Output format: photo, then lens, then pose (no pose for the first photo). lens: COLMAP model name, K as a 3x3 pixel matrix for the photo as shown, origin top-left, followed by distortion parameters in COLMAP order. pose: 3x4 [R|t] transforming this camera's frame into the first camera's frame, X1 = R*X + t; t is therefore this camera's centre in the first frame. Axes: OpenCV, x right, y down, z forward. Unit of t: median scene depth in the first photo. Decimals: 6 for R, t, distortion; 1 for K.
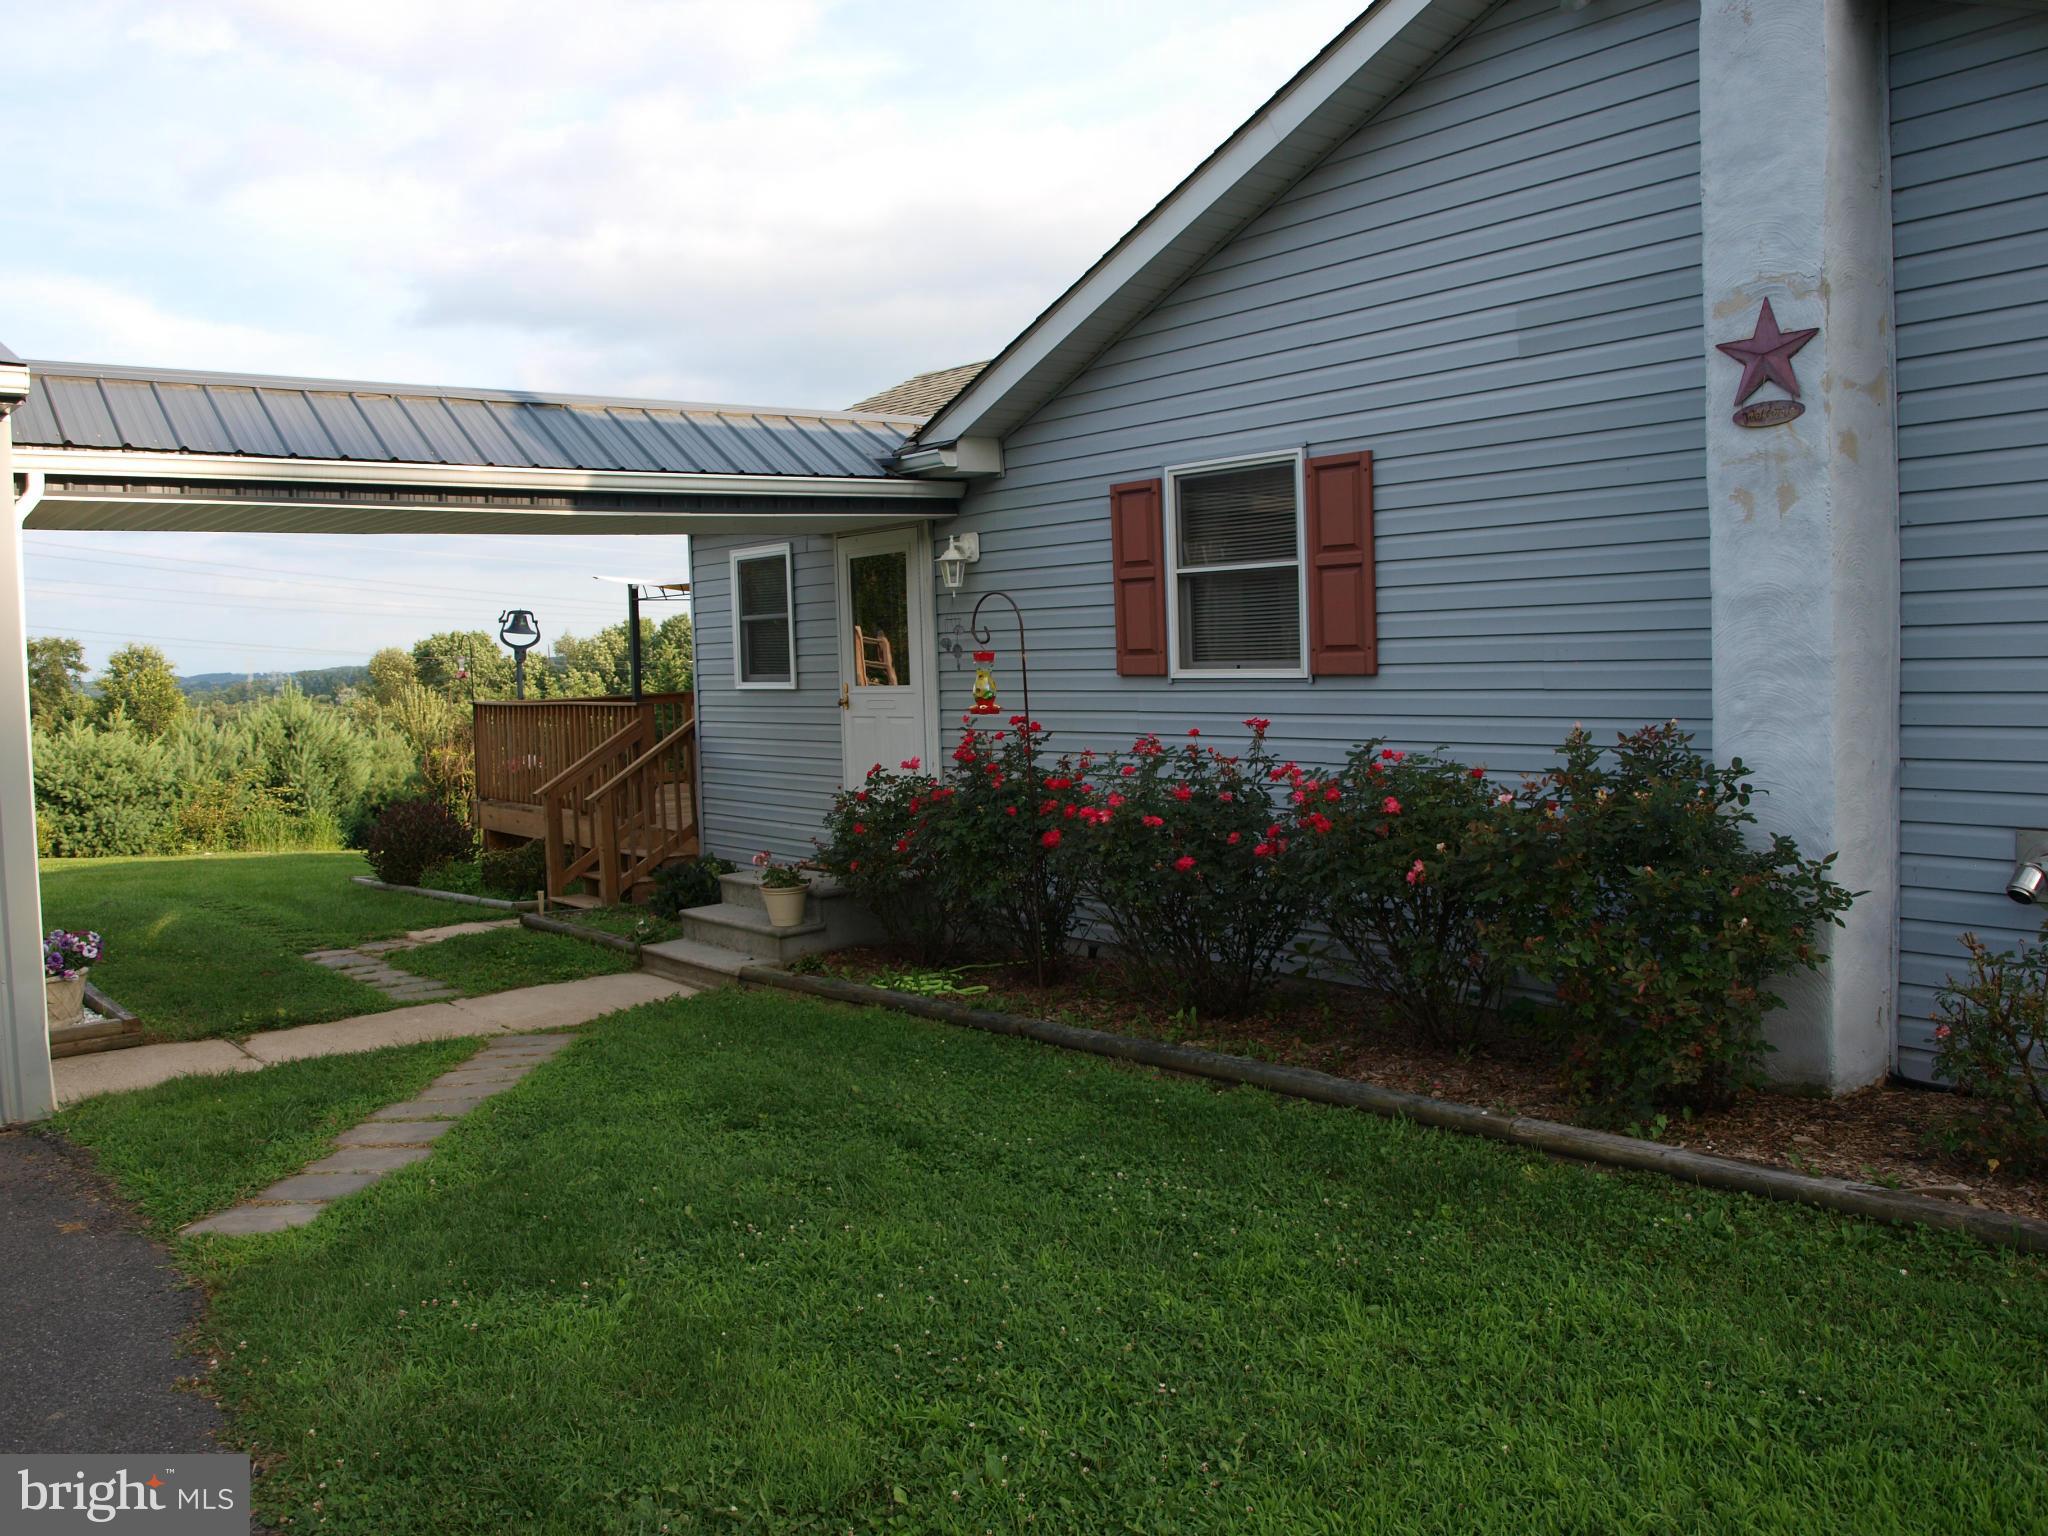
lens RADIAL K [[1639.2, 0, 1015.7], [0, 1639.2, 742.2], [0, 0, 1]] dist [-0.112866, 0.076968]
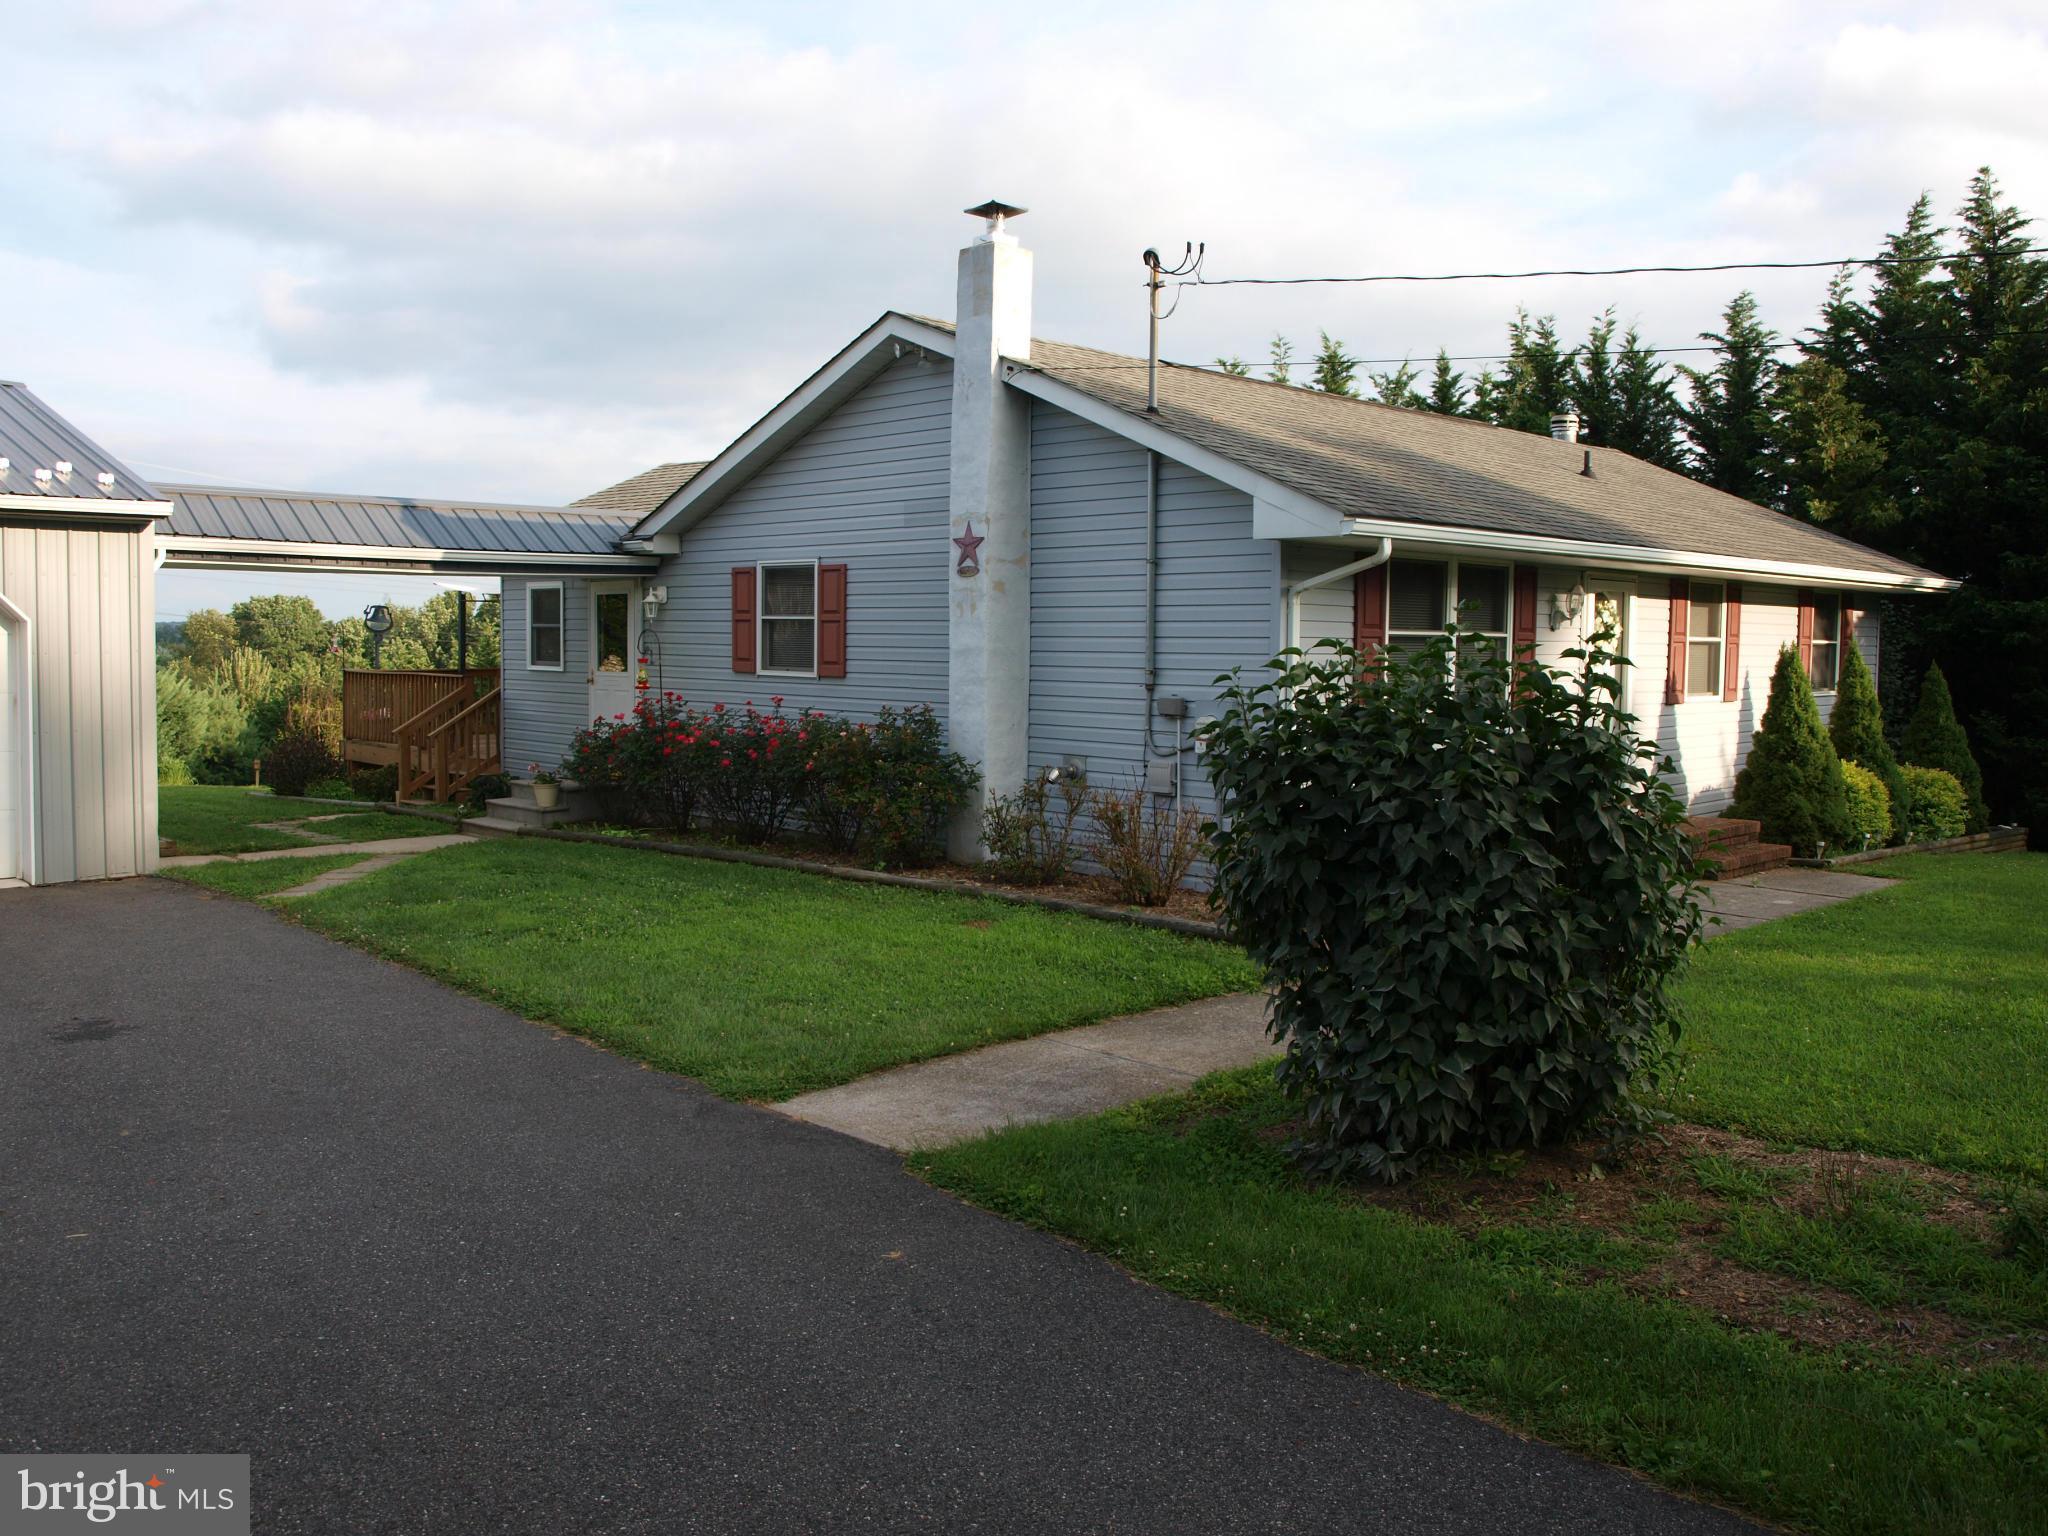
lens RADIAL K [[1639.2, 0, 1015.7], [0, 1639.2, 742.2], [0, 0, 1]] dist [-0.112866, 0.076968]
pose [[0.993724, 0.037552, 0.105368, 0.184009], [-0.038299, 0.999253, 0.005075, 0.016067], [-0.105099, -0.009079, 0.994420, -0.832712]]
